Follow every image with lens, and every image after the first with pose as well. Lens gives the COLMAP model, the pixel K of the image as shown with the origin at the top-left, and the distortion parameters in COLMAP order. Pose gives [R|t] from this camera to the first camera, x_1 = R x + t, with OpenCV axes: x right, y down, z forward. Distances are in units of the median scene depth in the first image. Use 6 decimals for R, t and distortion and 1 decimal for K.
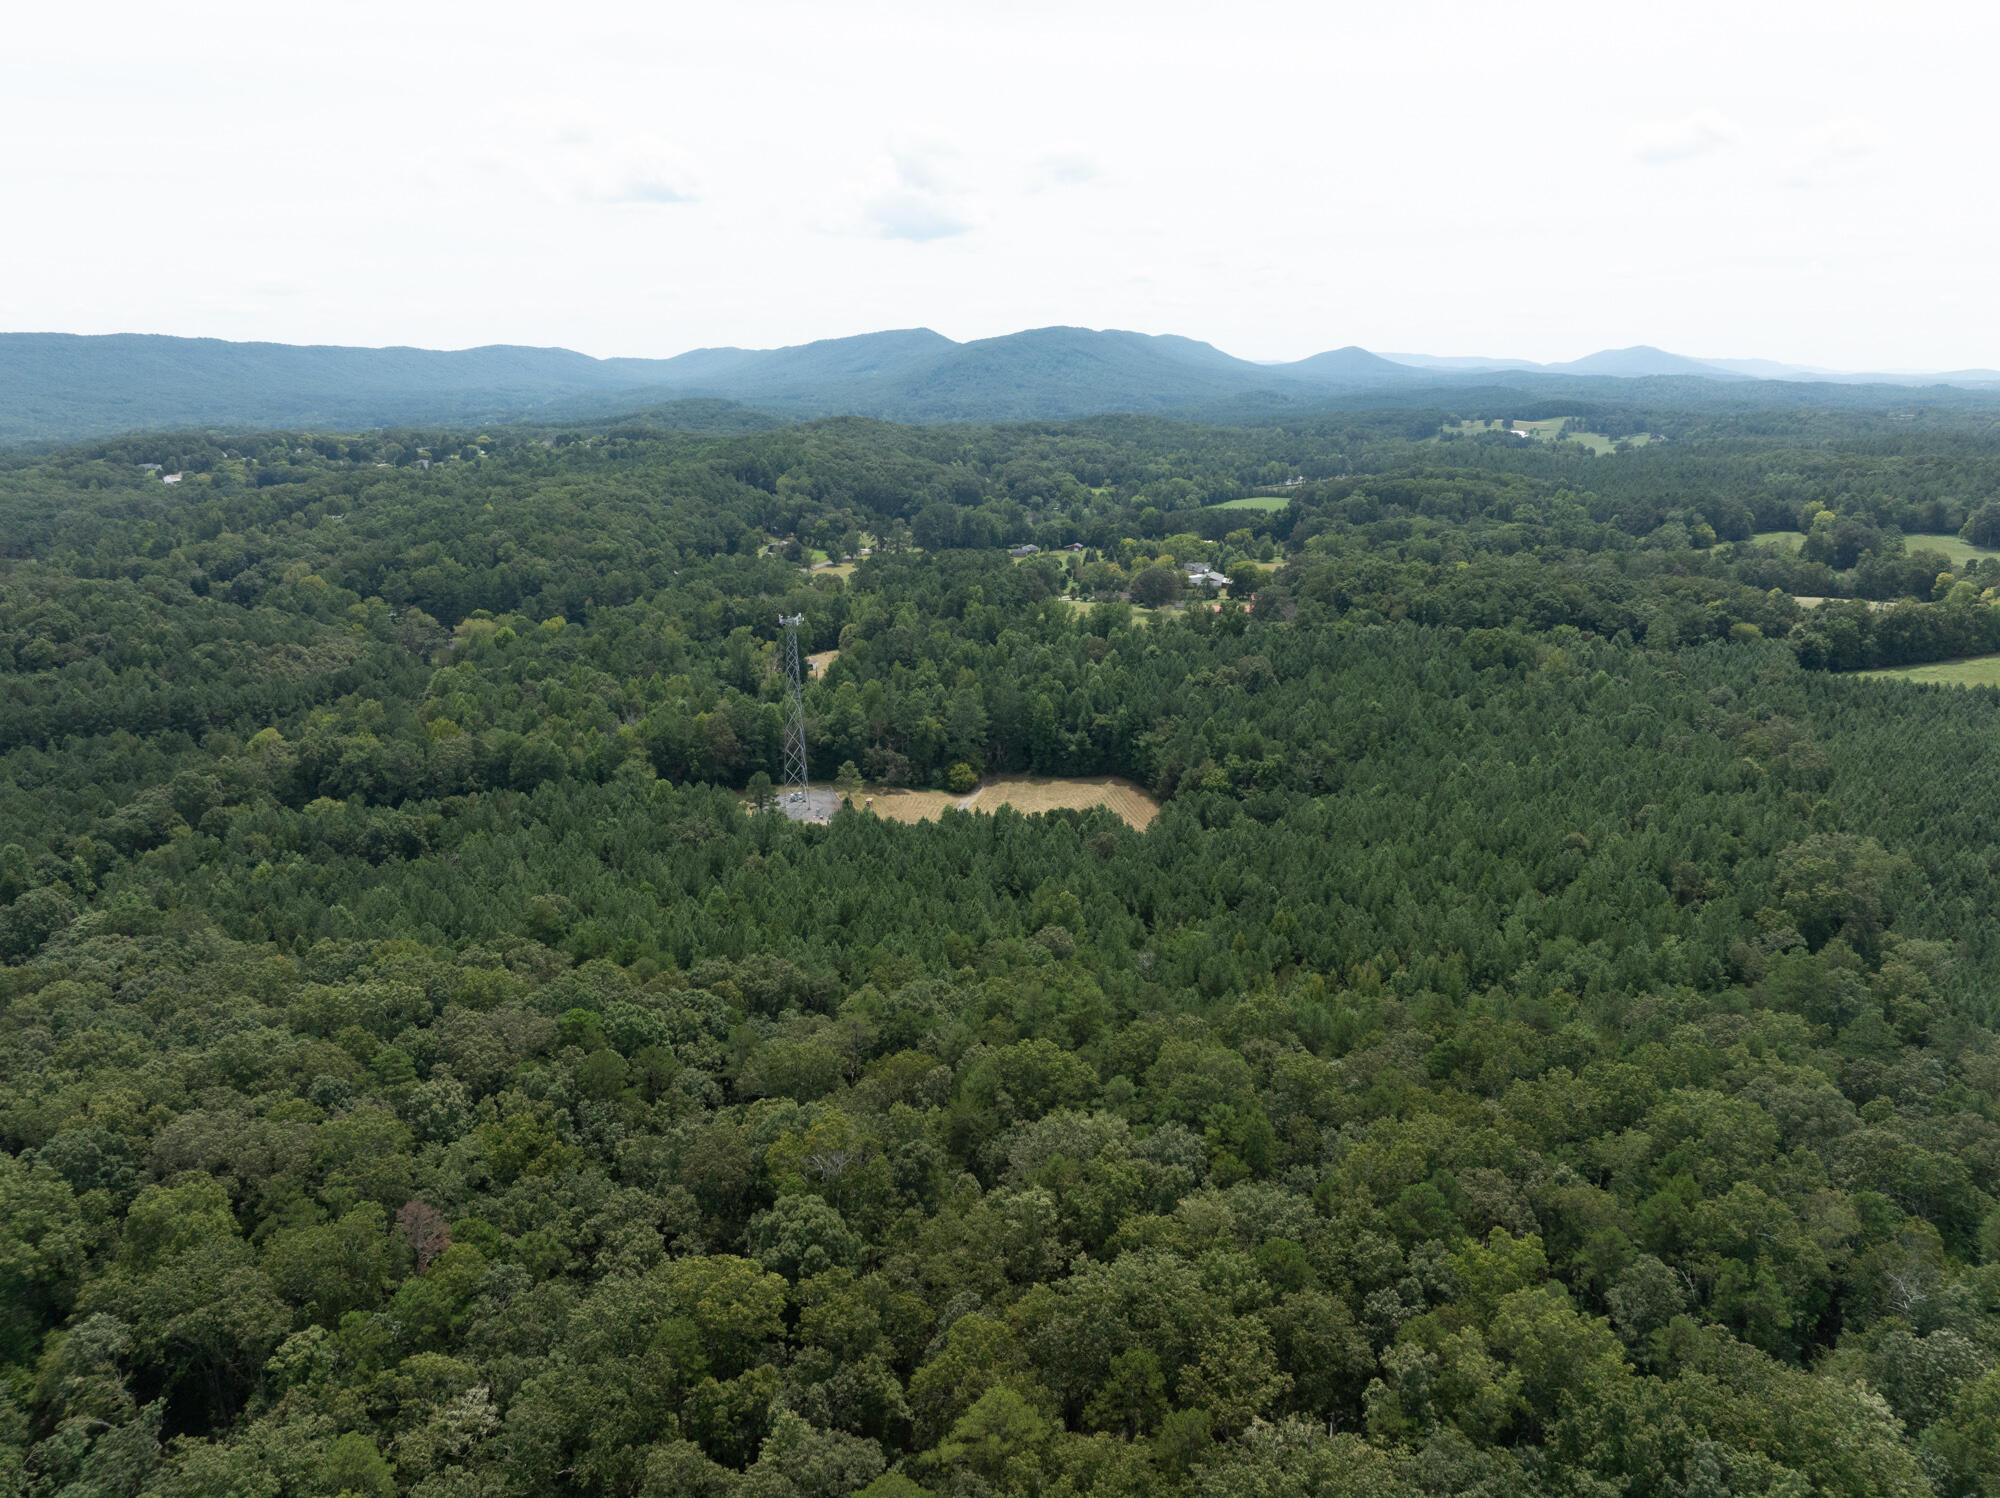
lens RADIAL K [[1410.7, 0, 1000.0], [0, 1410.7, 749.0], [0, 0, 1]] dist [-0.063585, 0.031080]
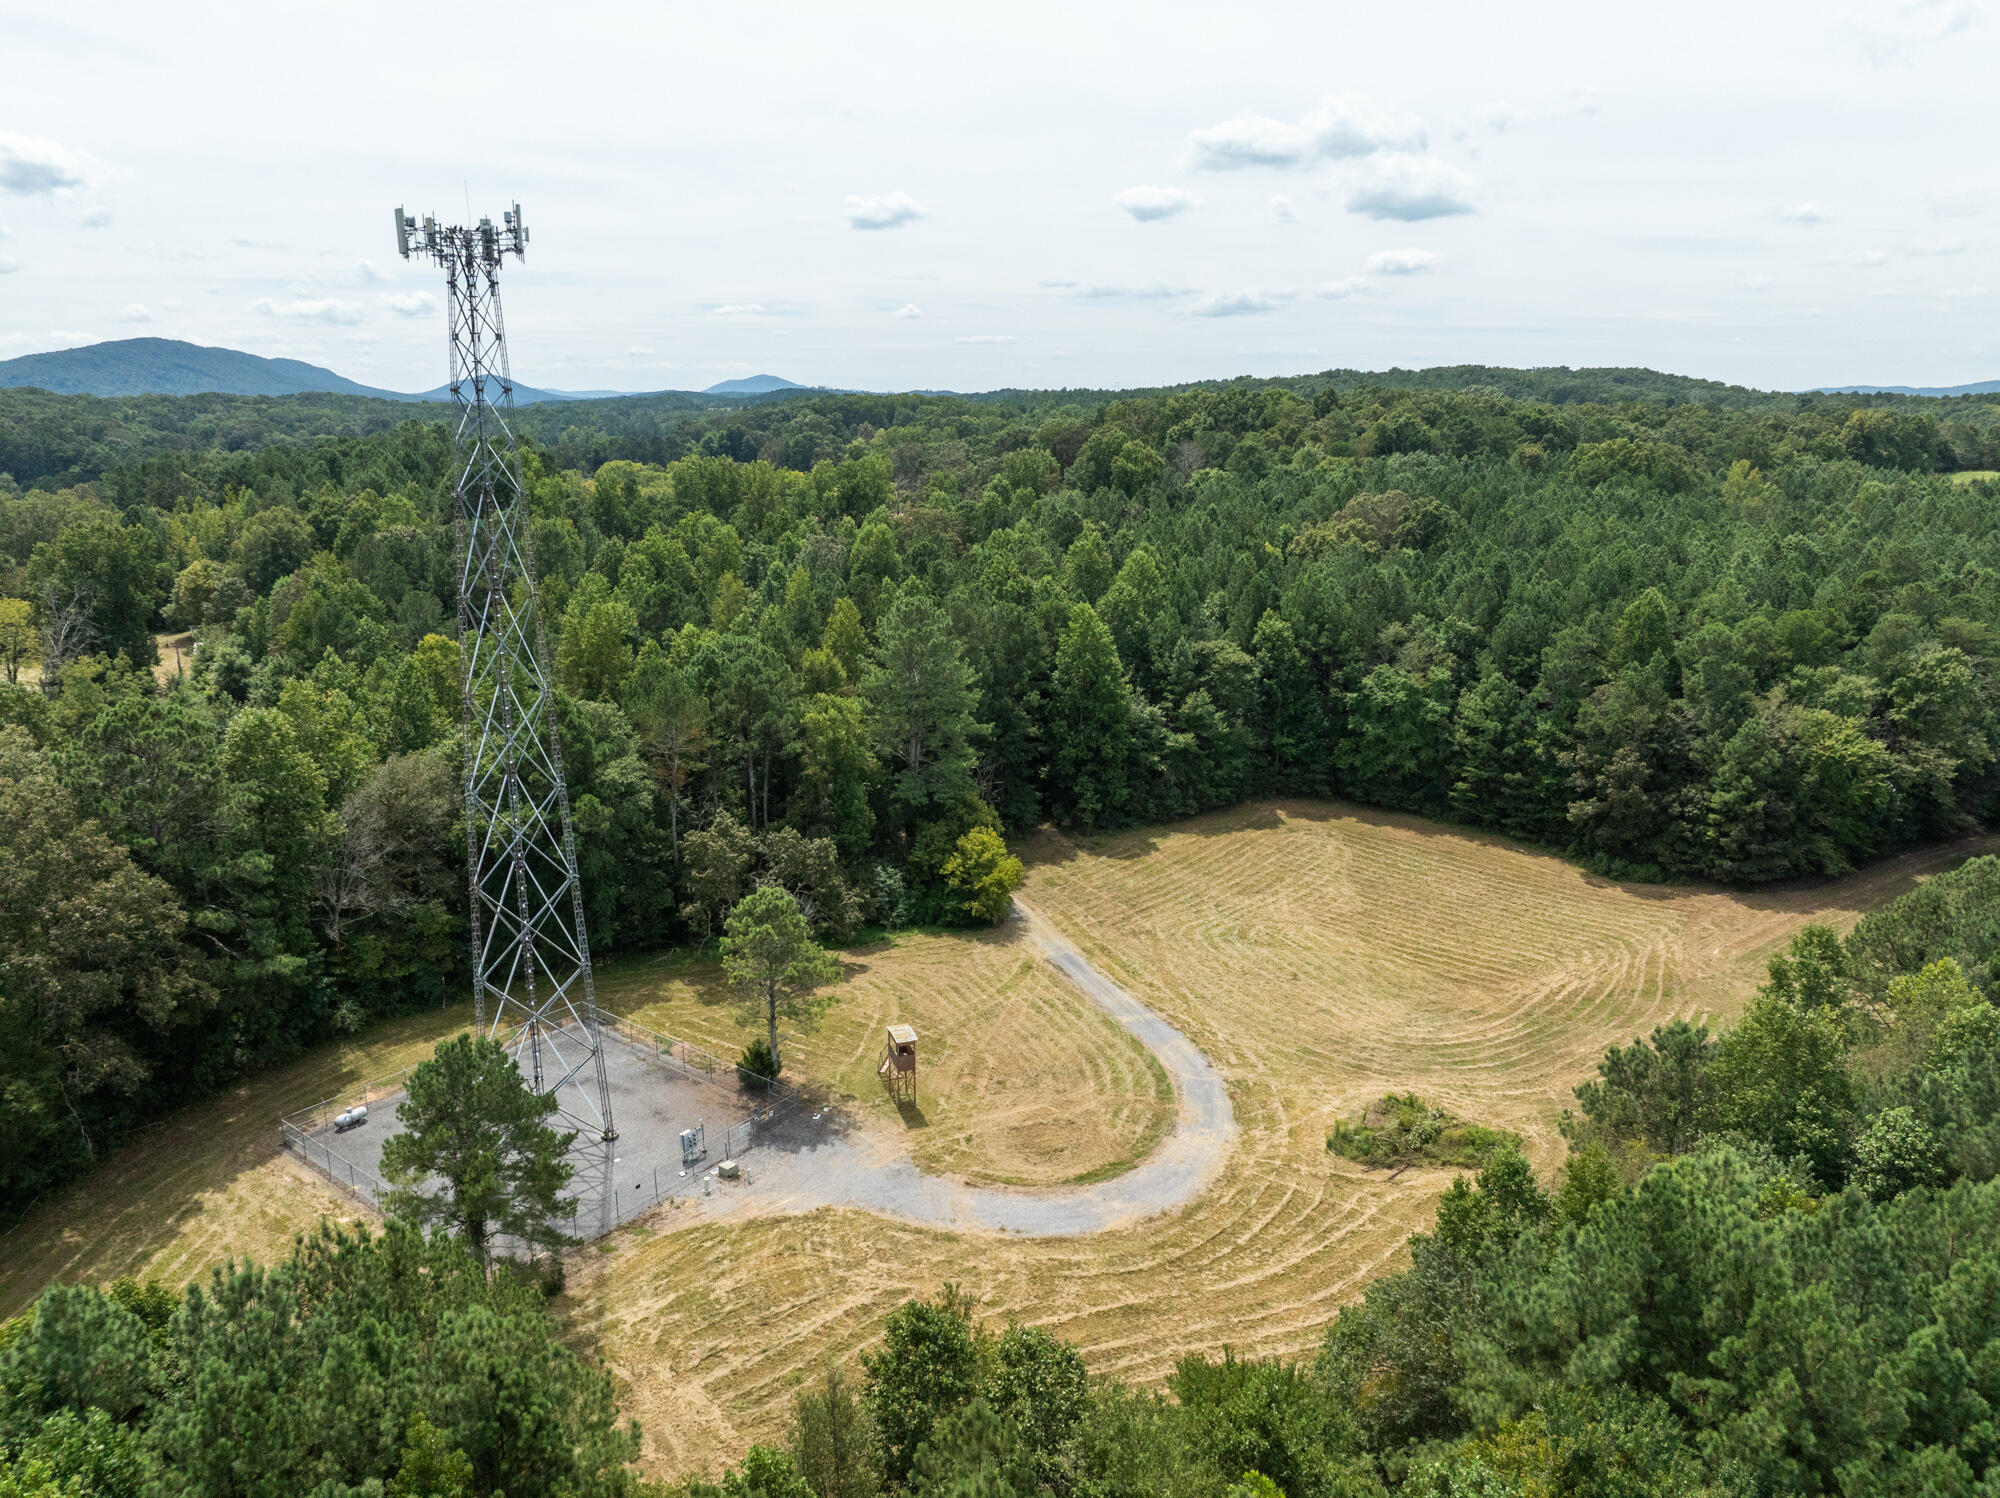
lens RADIAL K [[1410.3, 0, 997.8], [0, 1410.3, 755.5], [0, 0, 1]] dist [-0.034017, 0.001258]
pose [[0.832384, -0.139270, 0.536415, -0.154881], [0.151224, 0.988257, 0.021920, -0.009850], [-0.533169, 0.062873, 0.843669, 0.617621]]
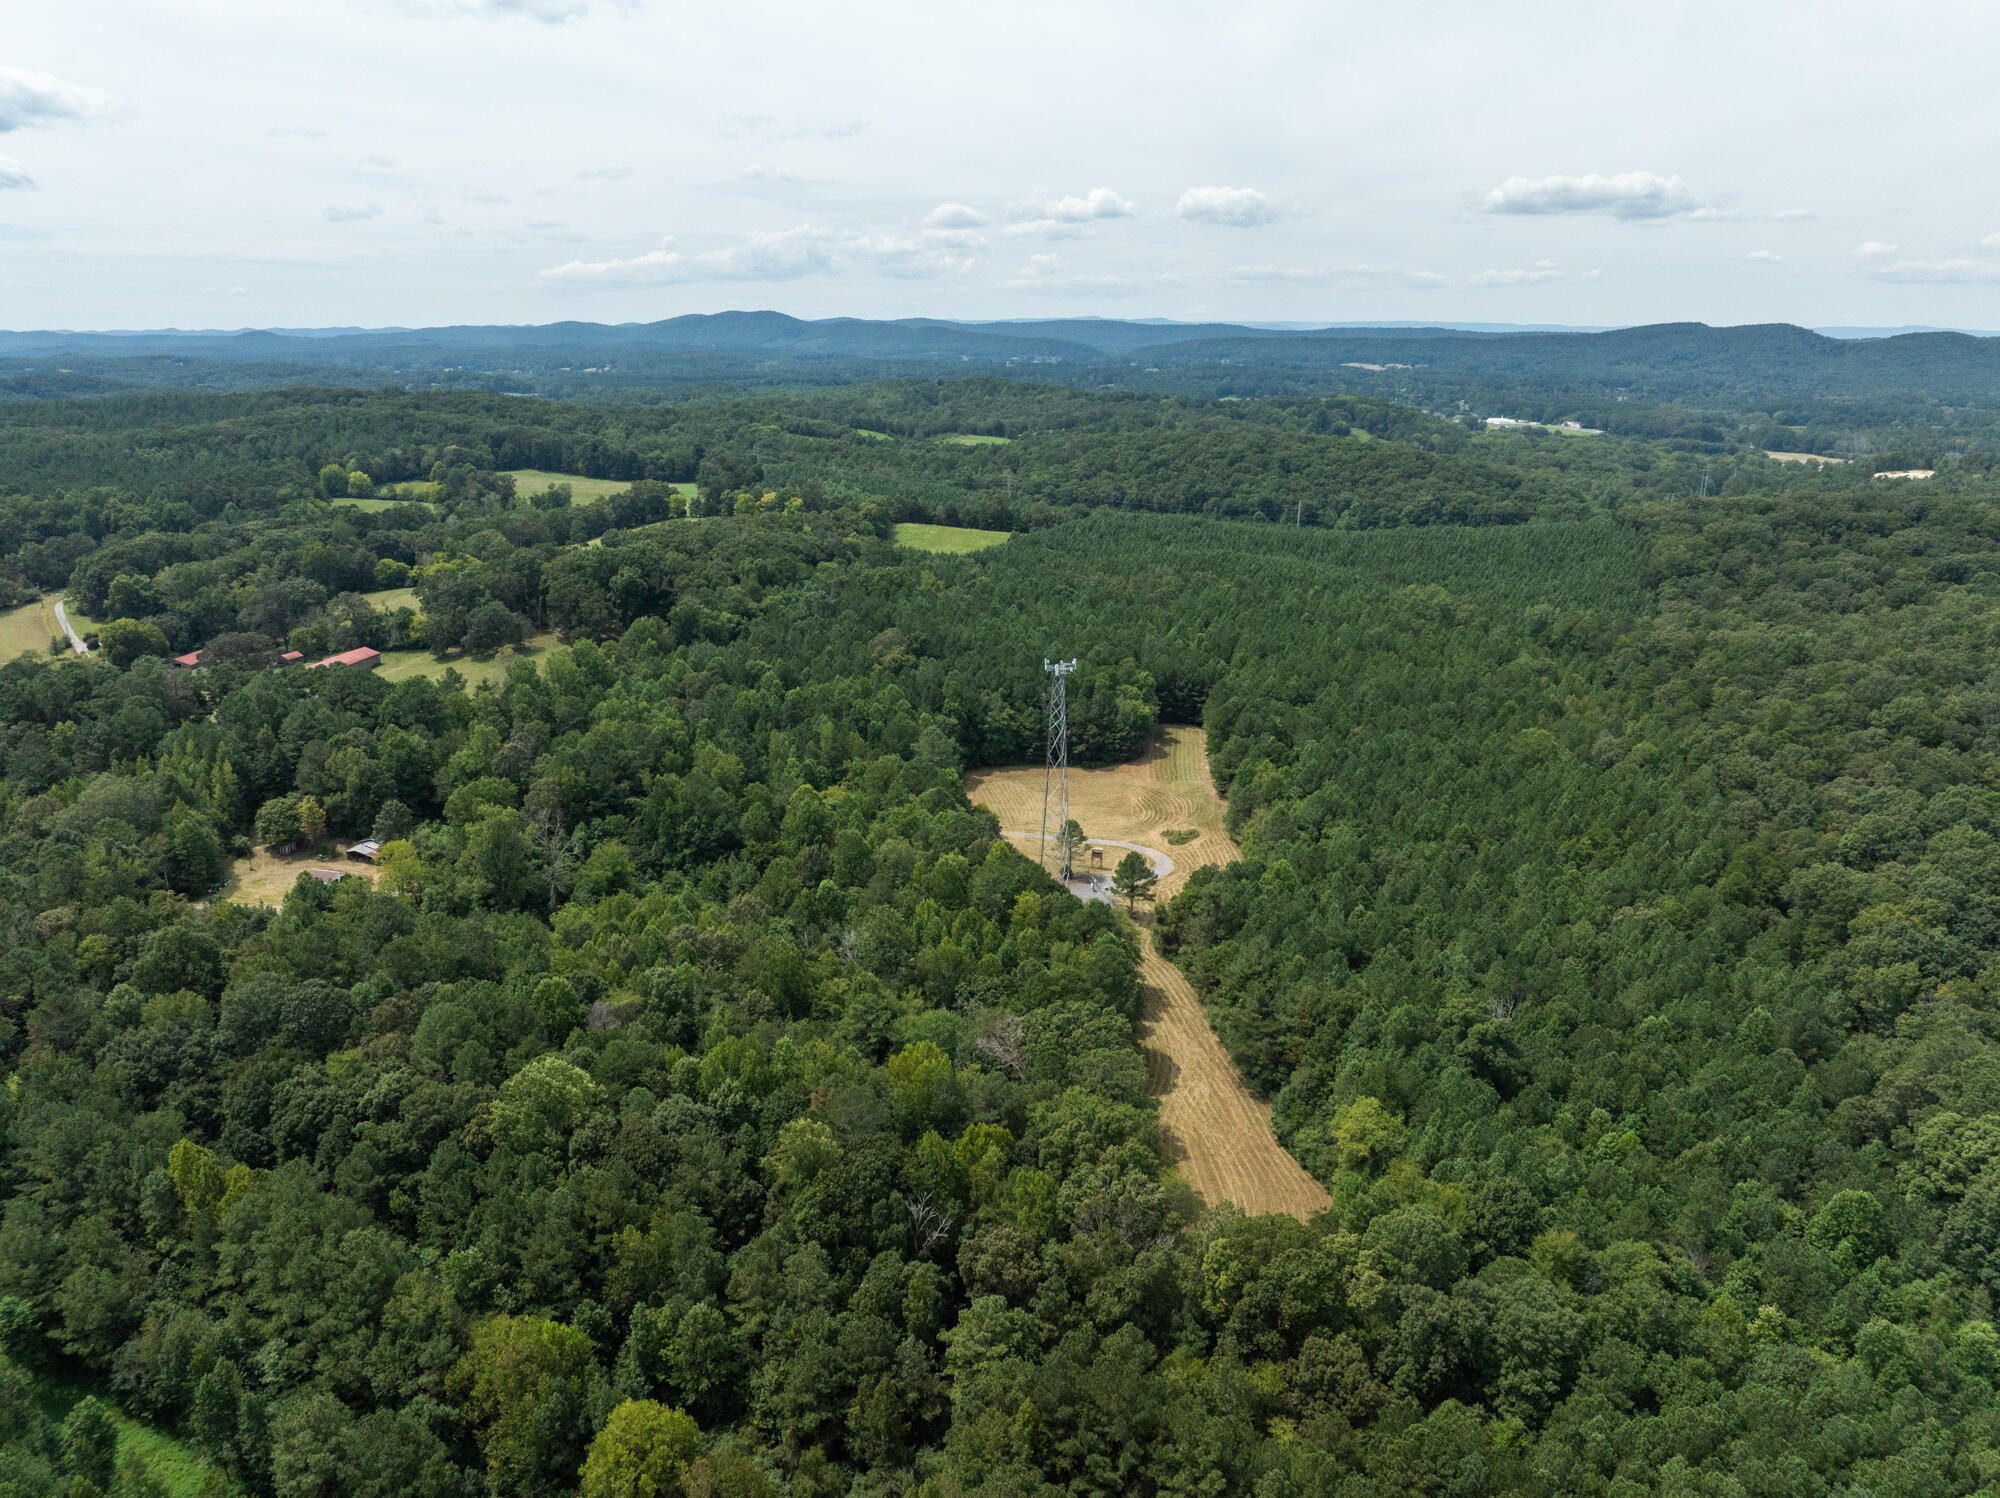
lens RADIAL K [[1410.7, 0, 1000.0], [0, 1410.7, 749.0], [0, 0, 1]] dist [-0.063585, 0.031080]
pose [[0.072439, -0.287801, 0.954947, -0.696952], [0.265082, 0.928581, 0.259746, -0.200728], [-0.961501, 0.234324, 0.143556, 0.719115]]
